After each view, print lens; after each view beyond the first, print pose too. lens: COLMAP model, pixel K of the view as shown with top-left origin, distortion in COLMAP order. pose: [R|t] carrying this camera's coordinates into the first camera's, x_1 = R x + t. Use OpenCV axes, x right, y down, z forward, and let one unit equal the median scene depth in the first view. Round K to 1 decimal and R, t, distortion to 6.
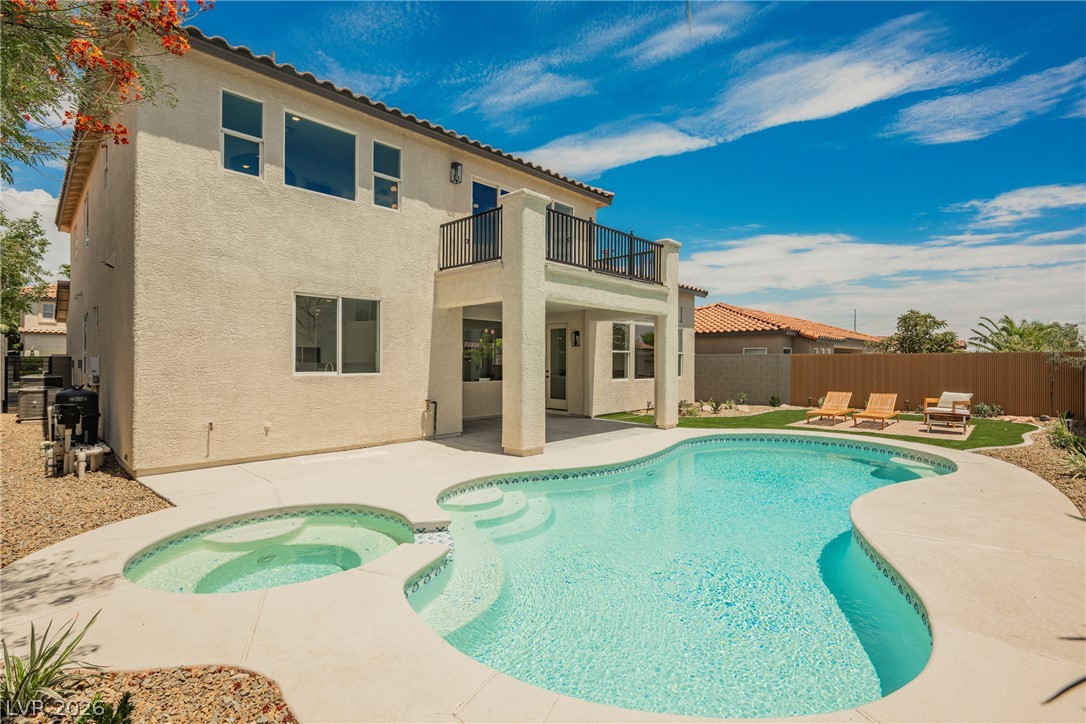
lens RADIAL K [[483.7, 0, 547.6], [0, 483.7, 369.7], [0, 0, 1]] dist [-0.005347, -0.000344]
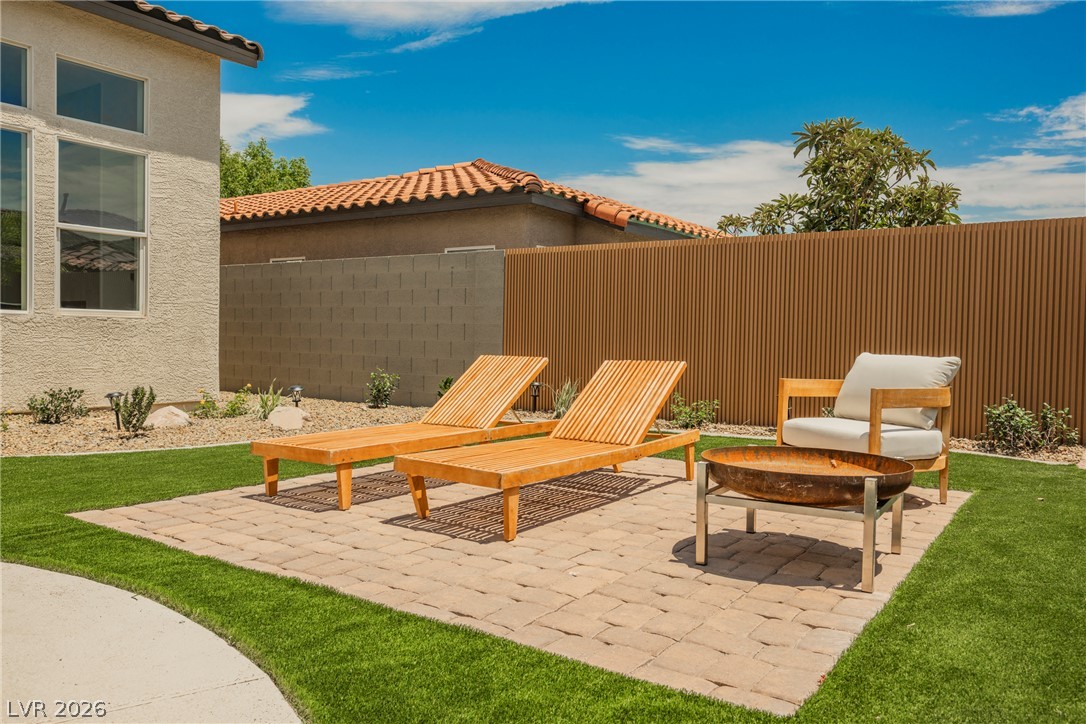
lens RADIAL K [[808.0, 0, 545.6], [0, 808.0, 359.6], [0, 0, 1]] dist [-0.006598, -0.014743]
pose [[0.983450, 0.009565, 0.180928, 0.796592], [-0.011977, 0.999853, 0.012244, 0.061864], [-0.180784, -0.014209, 0.983420, 0.850143]]
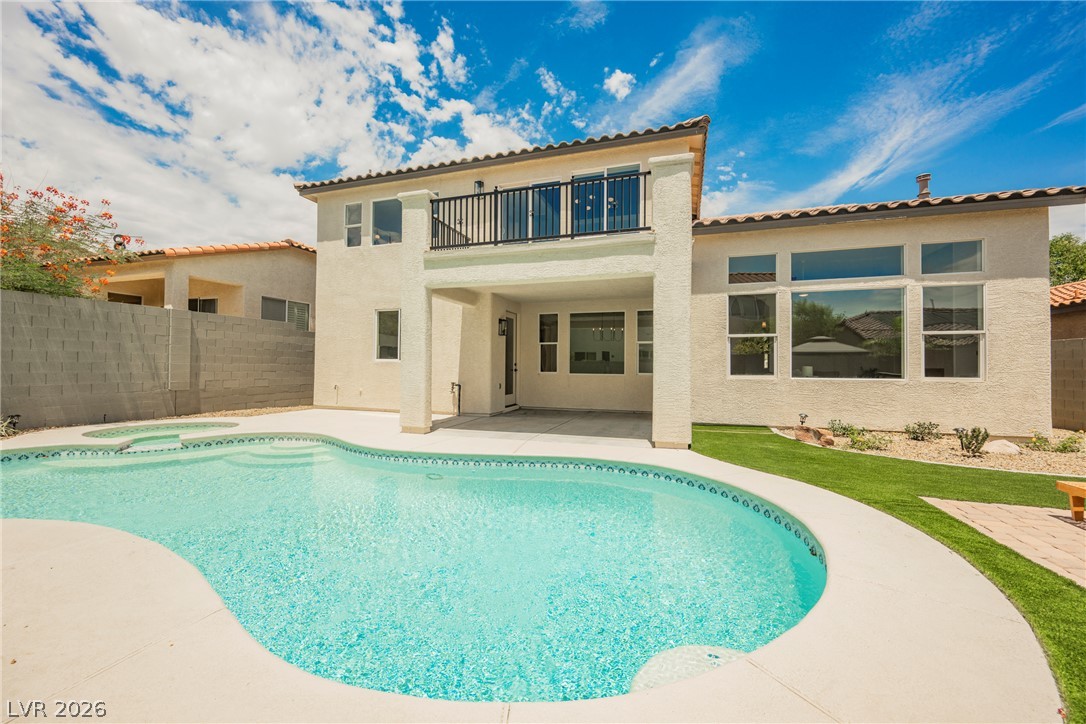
lens RADIAL K [[419.4, 0, 554.1], [0, 419.4, 360.4], [0, 0, 1]] dist [-0.000742, 0.000680]
pose [[0.454969, -0.011970, -0.890427, 0.846087], [-0.020889, 0.999491, -0.024109, 0.026788], [0.890262, 0.029569, 0.454487, 0.760440]]
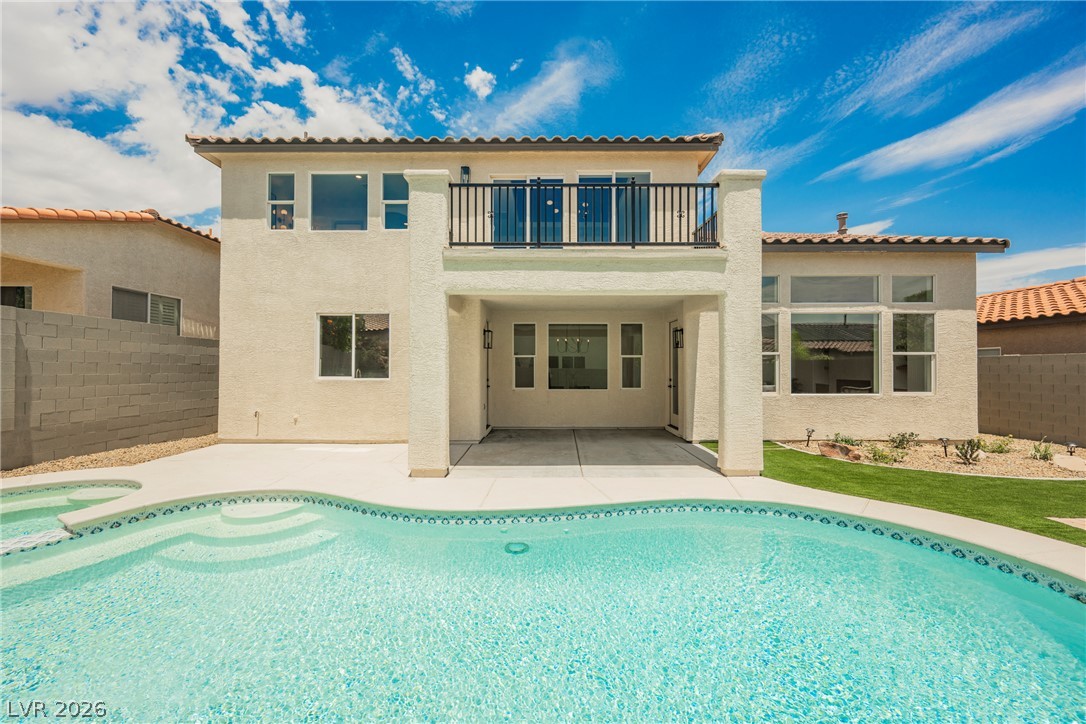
lens RADIAL K [[419.4, 0, 544.4], [0, 419.4, 367.4], [0, 0, 1]] dist [-0.000742, 0.000680]
pose [[0.699814, -0.001871, -0.714323, 0.573625], [-0.011102, 0.999847, -0.013496, -0.008956], [0.714239, 0.017376, 0.699686, 0.557173]]
